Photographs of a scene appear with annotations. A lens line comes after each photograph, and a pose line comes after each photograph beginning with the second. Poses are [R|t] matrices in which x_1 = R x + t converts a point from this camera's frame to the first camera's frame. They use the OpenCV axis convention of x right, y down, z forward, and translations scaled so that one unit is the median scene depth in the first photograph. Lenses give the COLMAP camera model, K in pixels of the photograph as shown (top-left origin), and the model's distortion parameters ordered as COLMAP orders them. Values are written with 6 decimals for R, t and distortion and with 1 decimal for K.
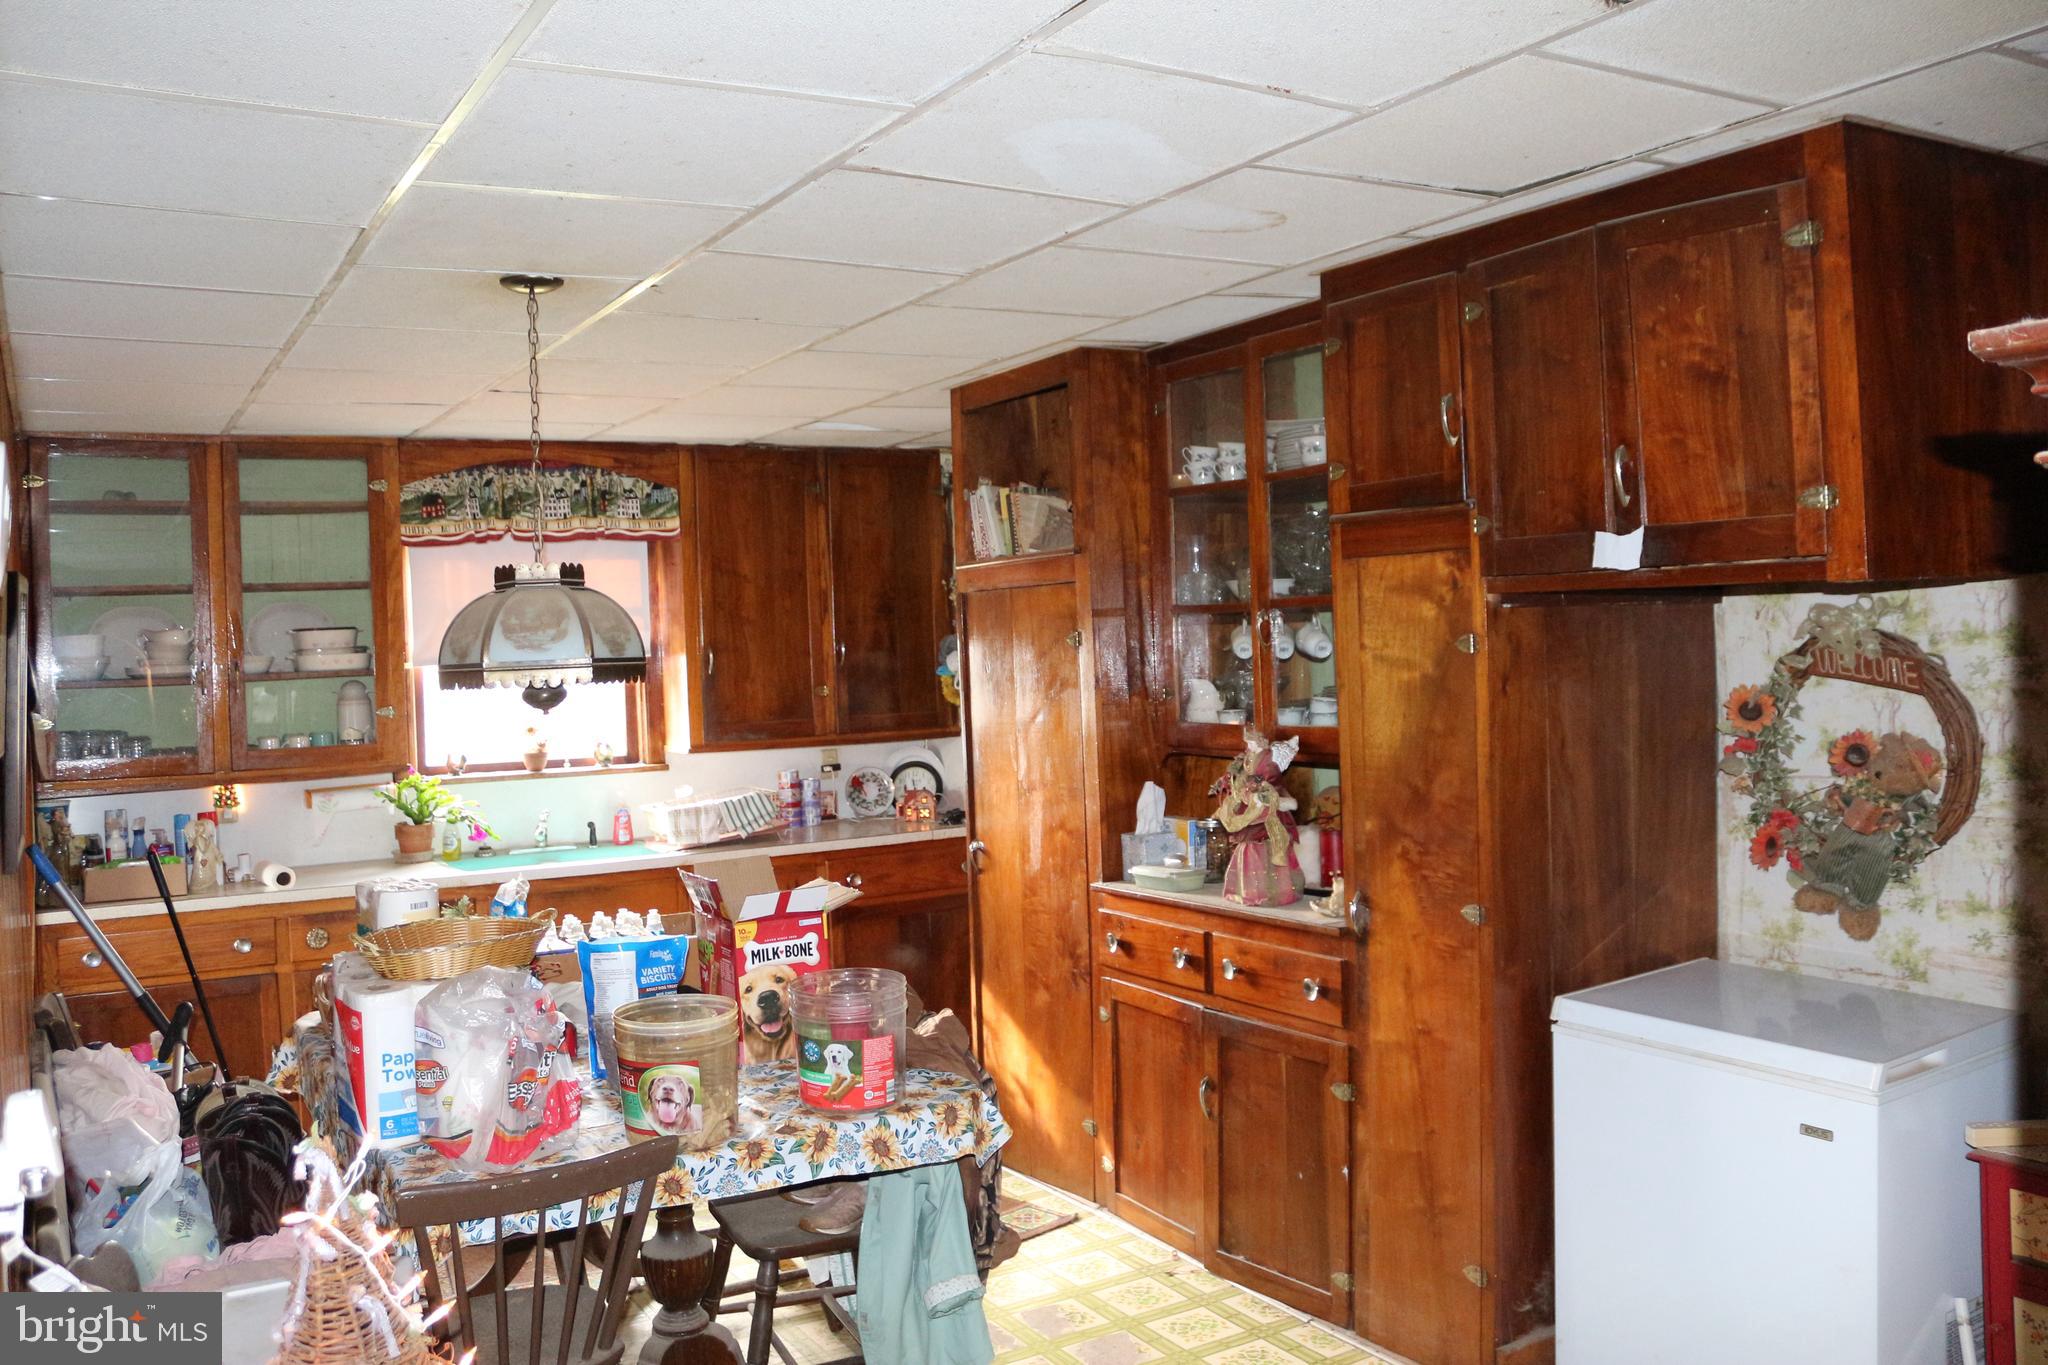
lens RADIAL K [[1695.0, 0, 1029.1], [0, 1695.0, 651.2], [0, 0, 1]] dist [-0.144122, 0.106928]
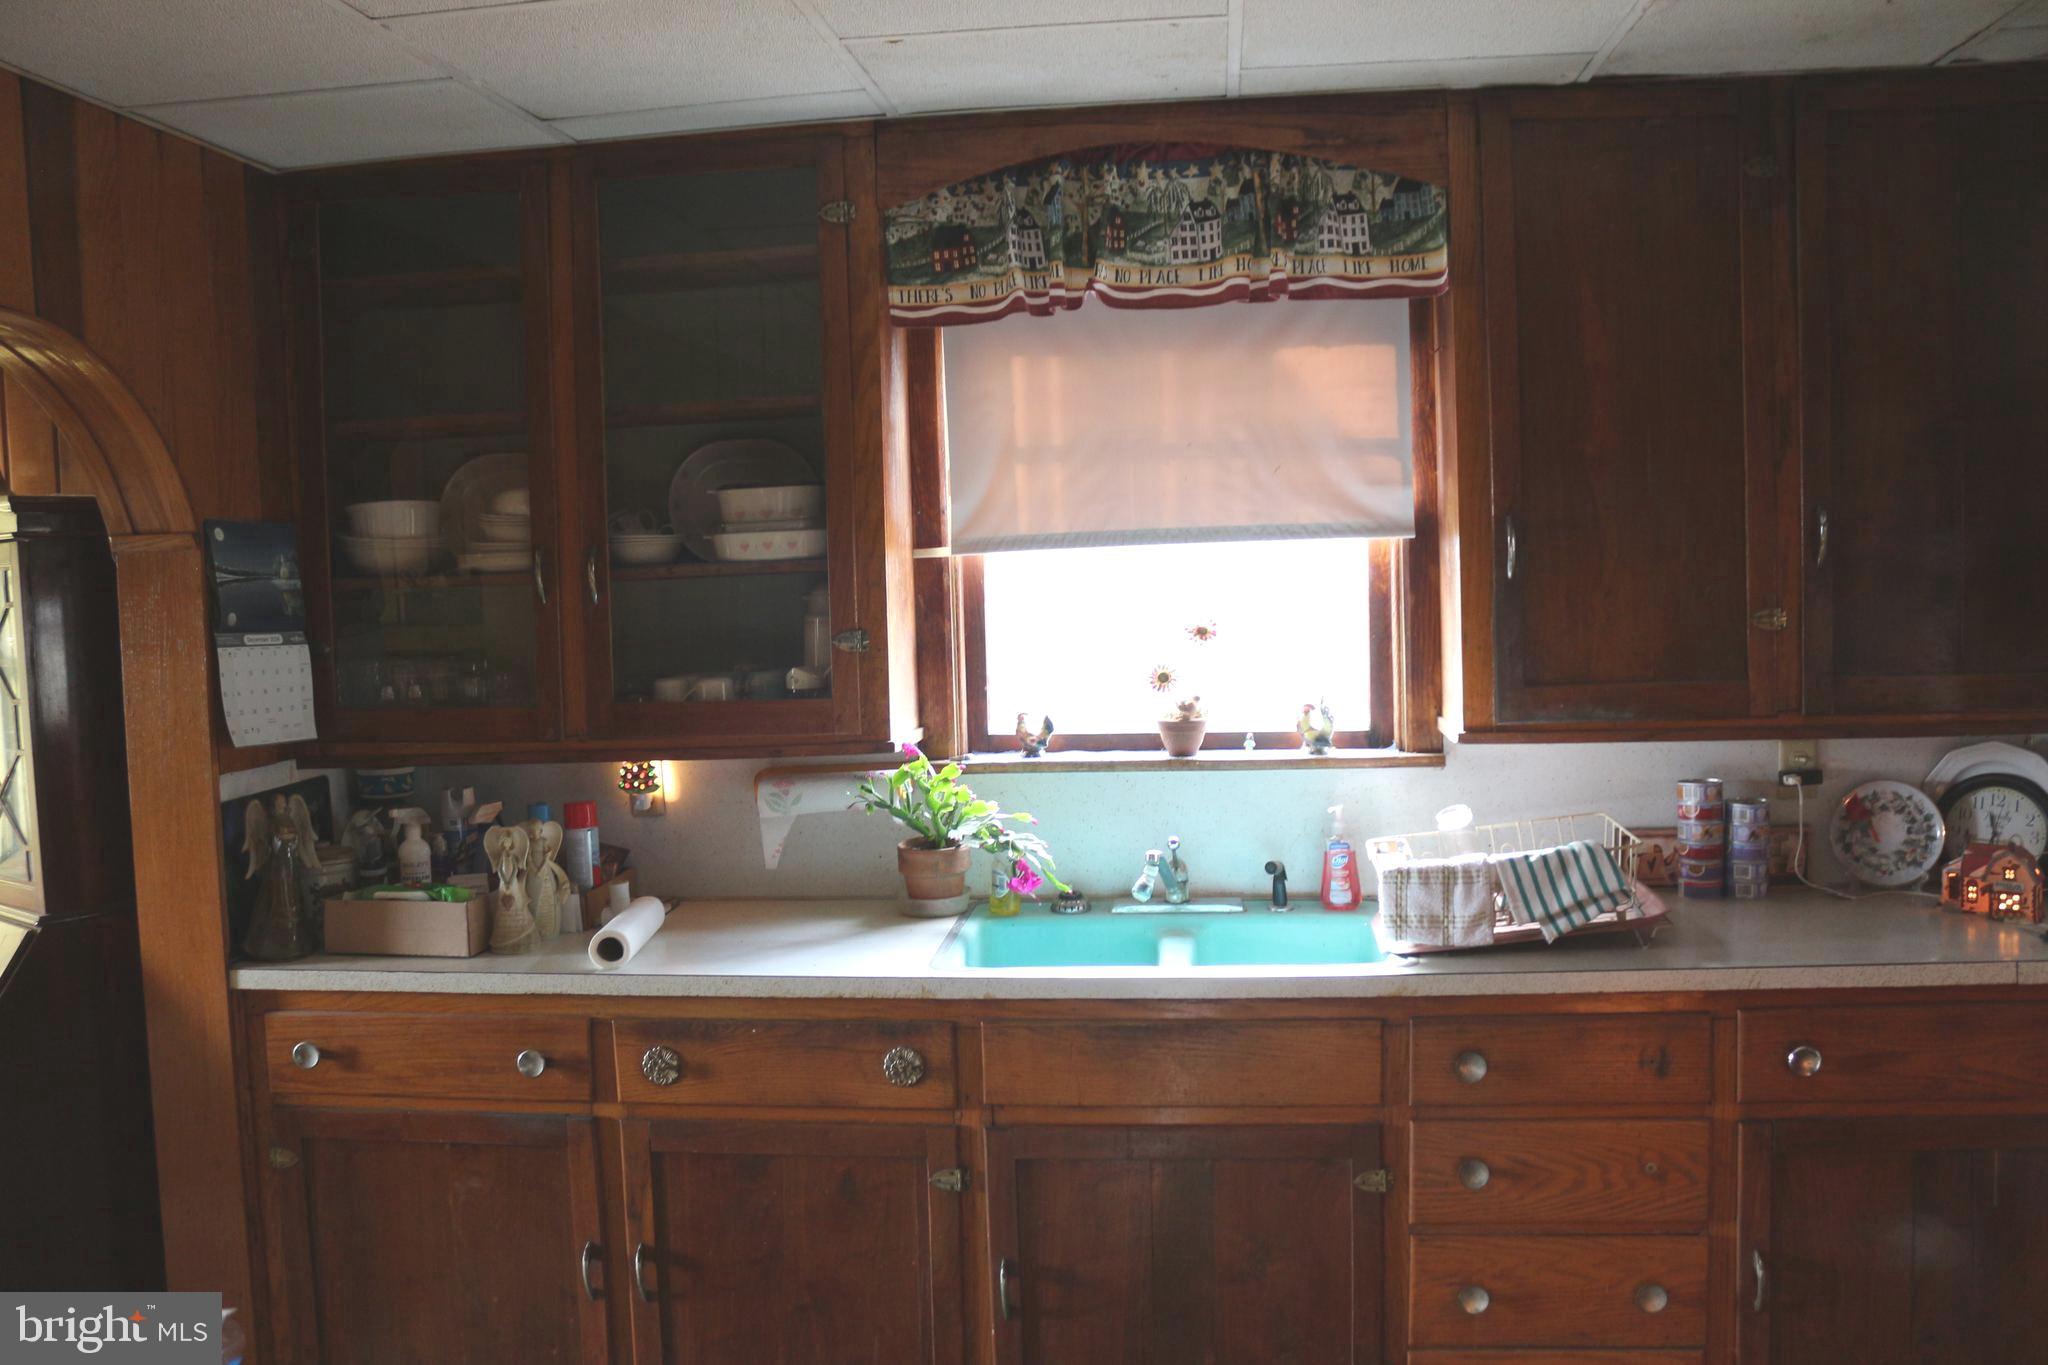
lens RADIAL K [[1695.0, 0, 1029.1], [0, 1695.0, 651.2], [0, 0, 1]] dist [-0.144122, 0.106928]
pose [[0.797115, 0.048232, -0.601898, -0.014254], [-0.001735, 0.996983, 0.077595, -0.002049], [0.603825, -0.060808, 0.794794, 0.553179]]
